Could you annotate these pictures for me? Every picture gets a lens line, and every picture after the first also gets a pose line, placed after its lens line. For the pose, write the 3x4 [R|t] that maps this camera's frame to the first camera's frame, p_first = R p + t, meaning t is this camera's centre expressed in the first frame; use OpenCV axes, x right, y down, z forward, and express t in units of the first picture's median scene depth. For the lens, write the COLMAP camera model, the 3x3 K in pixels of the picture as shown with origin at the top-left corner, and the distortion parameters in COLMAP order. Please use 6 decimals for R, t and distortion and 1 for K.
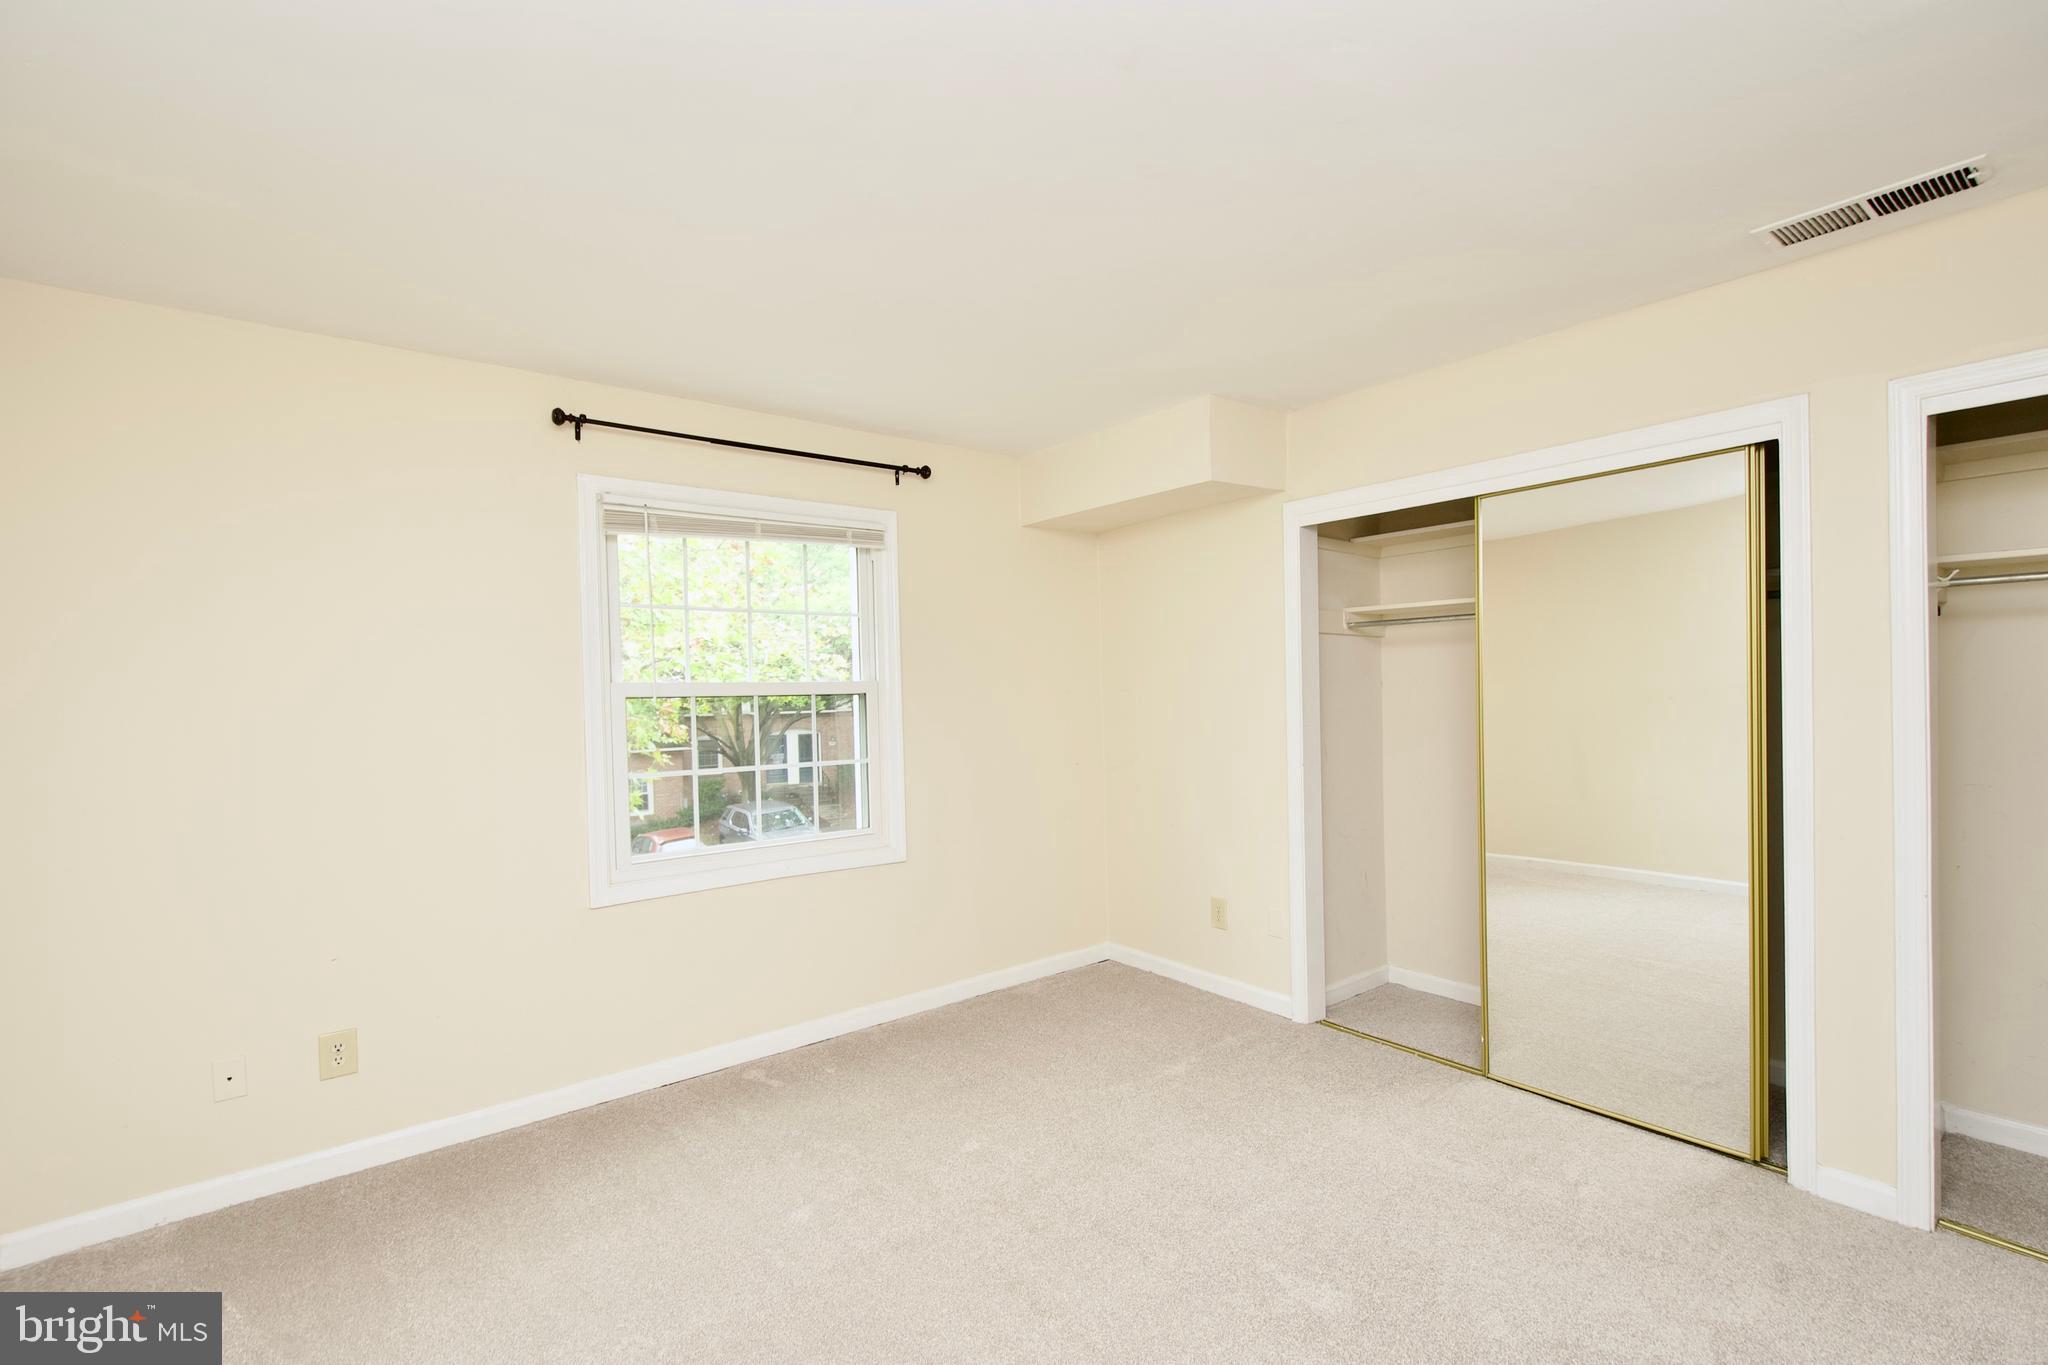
lens RADIAL K [[902.4, 0, 1025.8], [0, 902.4, 693.2], [0, 0, 1]] dist [0.007762, -0.005705]
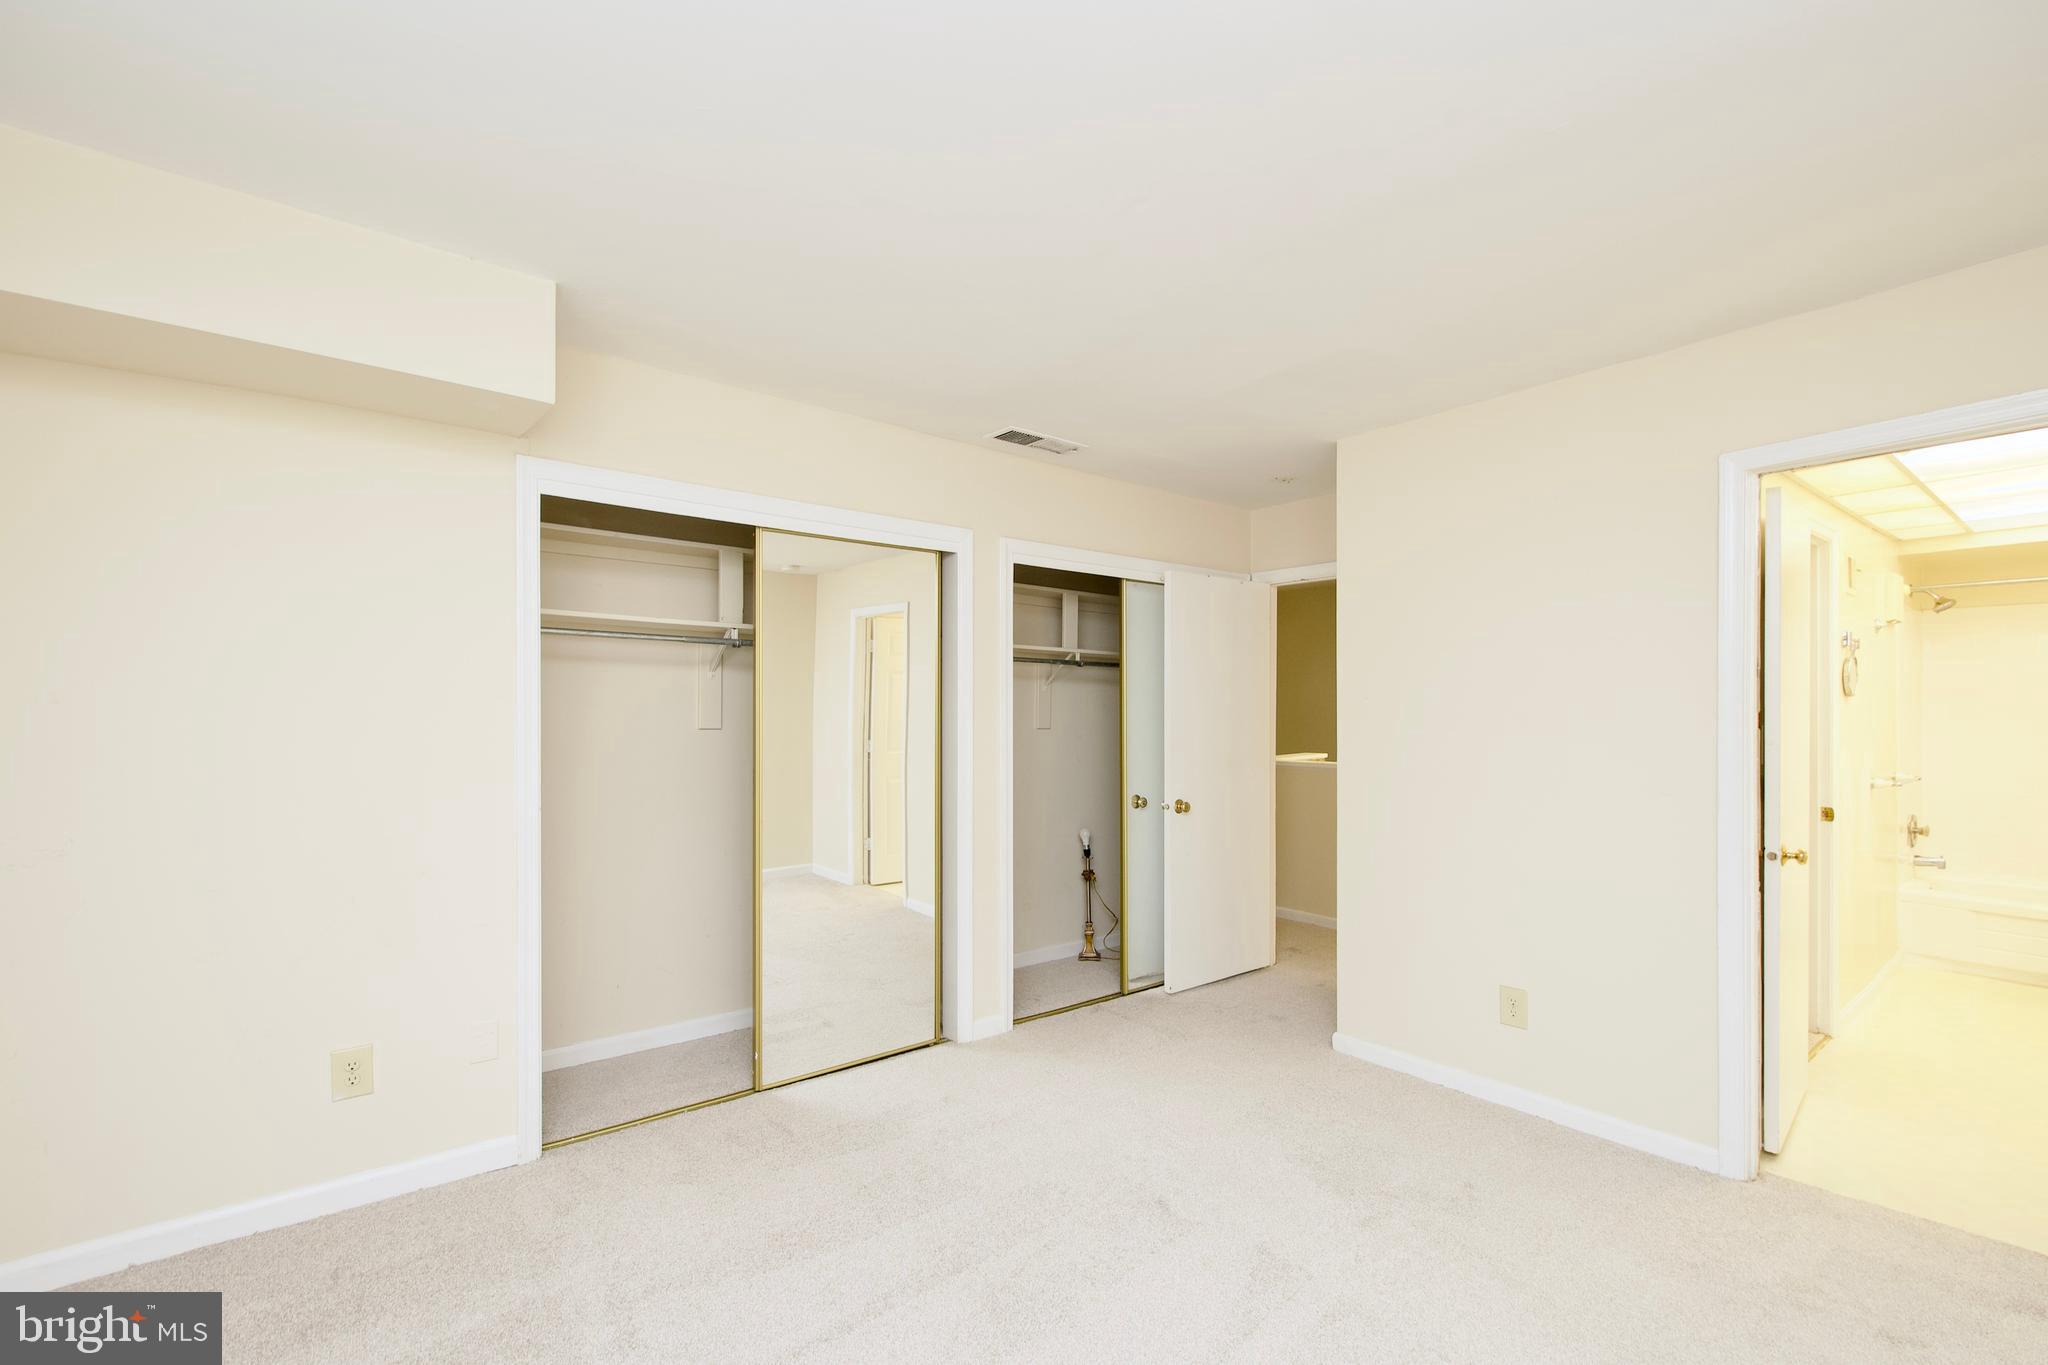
lens RADIAL K [[902.4, 0, 1074.2], [0, 902.4, 721.6], [0, 0, 1]] dist [0.007762, -0.005705]
pose [[-0.039033, 0.002455, 0.999235, -0.395701], [-0.007017, 0.999972, -0.002731, 0.001879], [-0.999213, -0.007118, -0.039014, 0.504032]]
